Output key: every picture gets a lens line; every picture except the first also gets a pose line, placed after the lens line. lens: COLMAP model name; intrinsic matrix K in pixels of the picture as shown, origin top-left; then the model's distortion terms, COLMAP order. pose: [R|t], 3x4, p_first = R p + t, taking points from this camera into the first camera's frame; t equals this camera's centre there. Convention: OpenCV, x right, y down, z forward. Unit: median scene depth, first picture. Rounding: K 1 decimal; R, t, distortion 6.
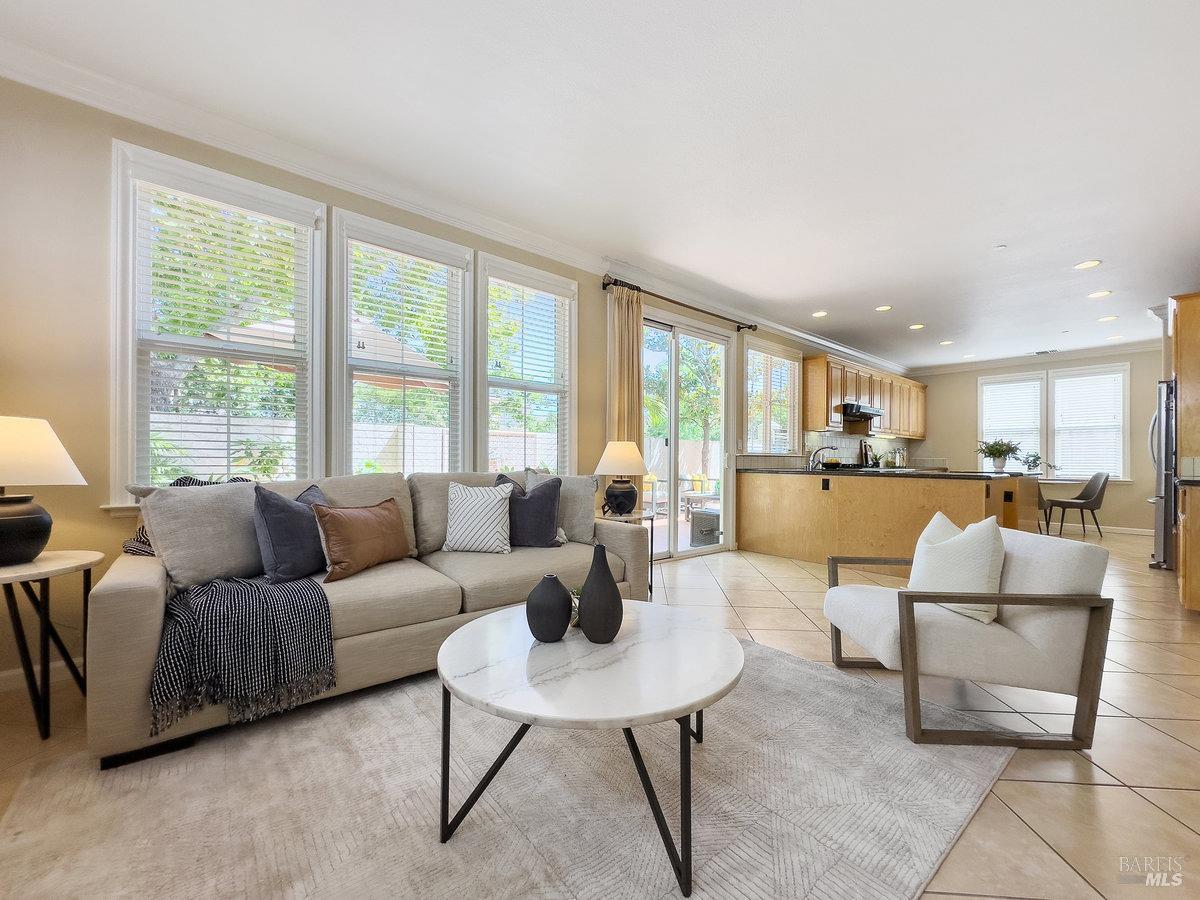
lens RADIAL K [[485.1, 0, 605.1], [0, 485.1, 460.7], [0, 0, 1]] dist [-0.002372, -0.000114]
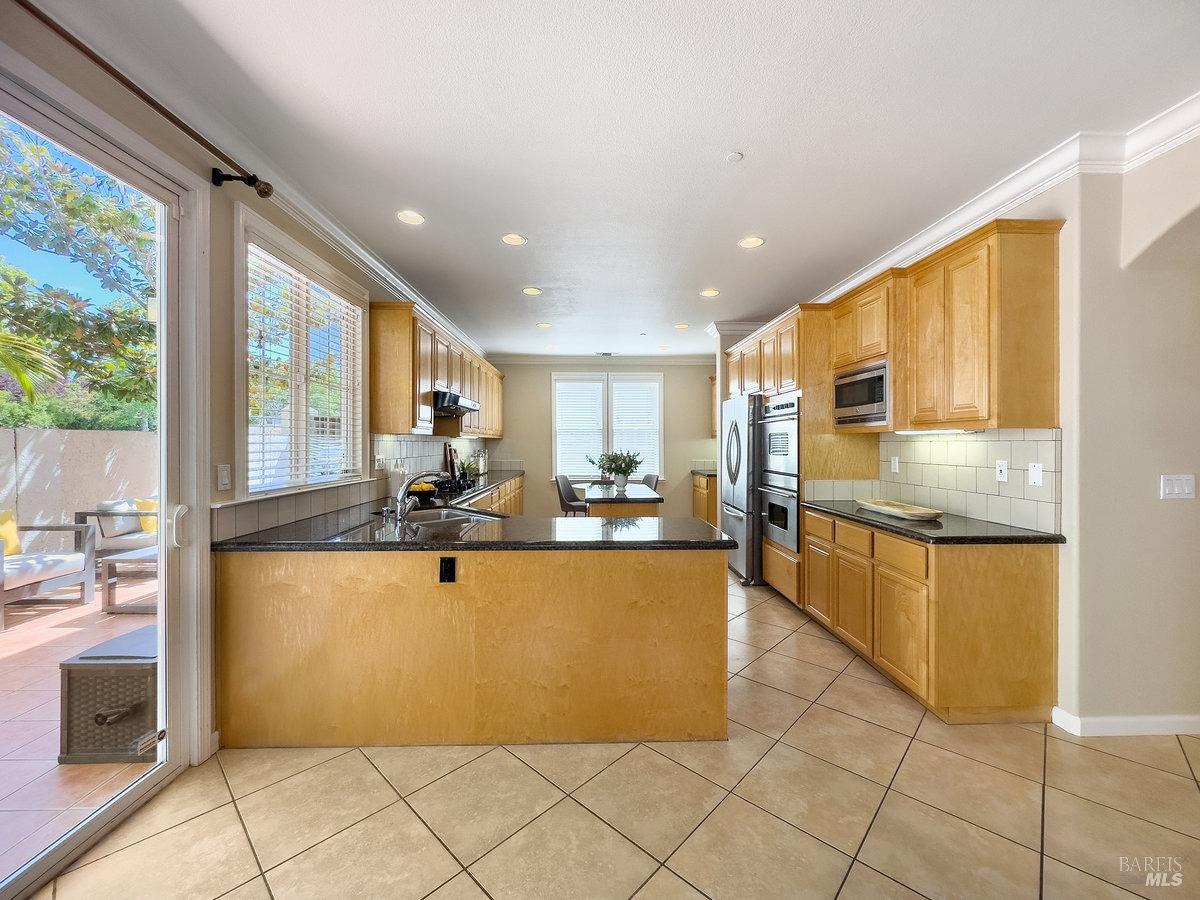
lens RADIAL K [[485.1, 0, 603.0], [0, 485.1, 444.8], [0, 0, 1]] dist [-0.002372, -0.000114]
pose [[0.629008, -0.009347, 0.777343, 0.141388], [0.005131, 0.999956, 0.007872, -0.051811], [-0.777382, -0.000963, 0.629028, 0.437821]]
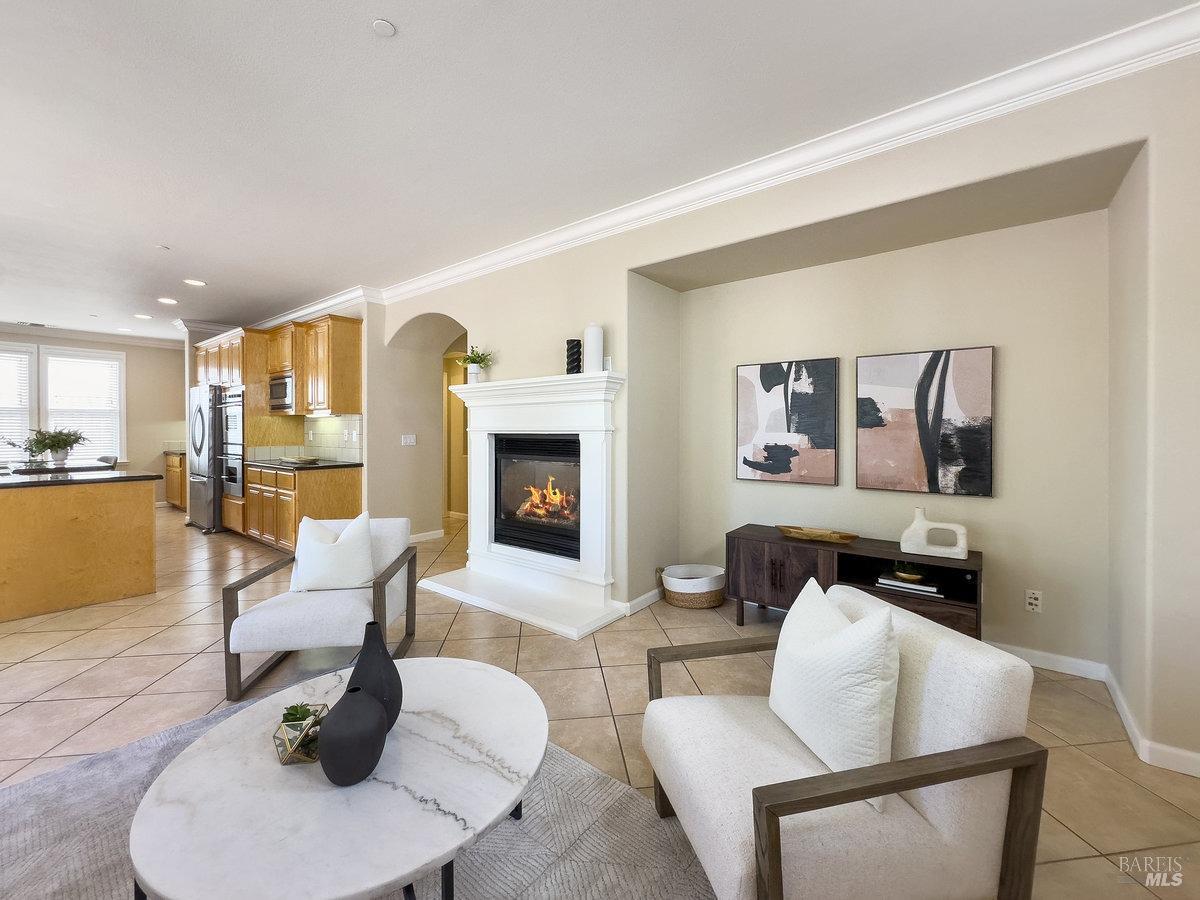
lens RADIAL K [[485.1, 0, 605.3], [0, 485.1, 432.6], [0, 0, 1]] dist [-0.002372, -0.000114]
pose [[-0.201236, -0.010911, 0.979482, -0.209479], [0.000415, 0.999937, 0.011224, -0.038643], [-0.979543, 0.002665, -0.201219, 0.176573]]
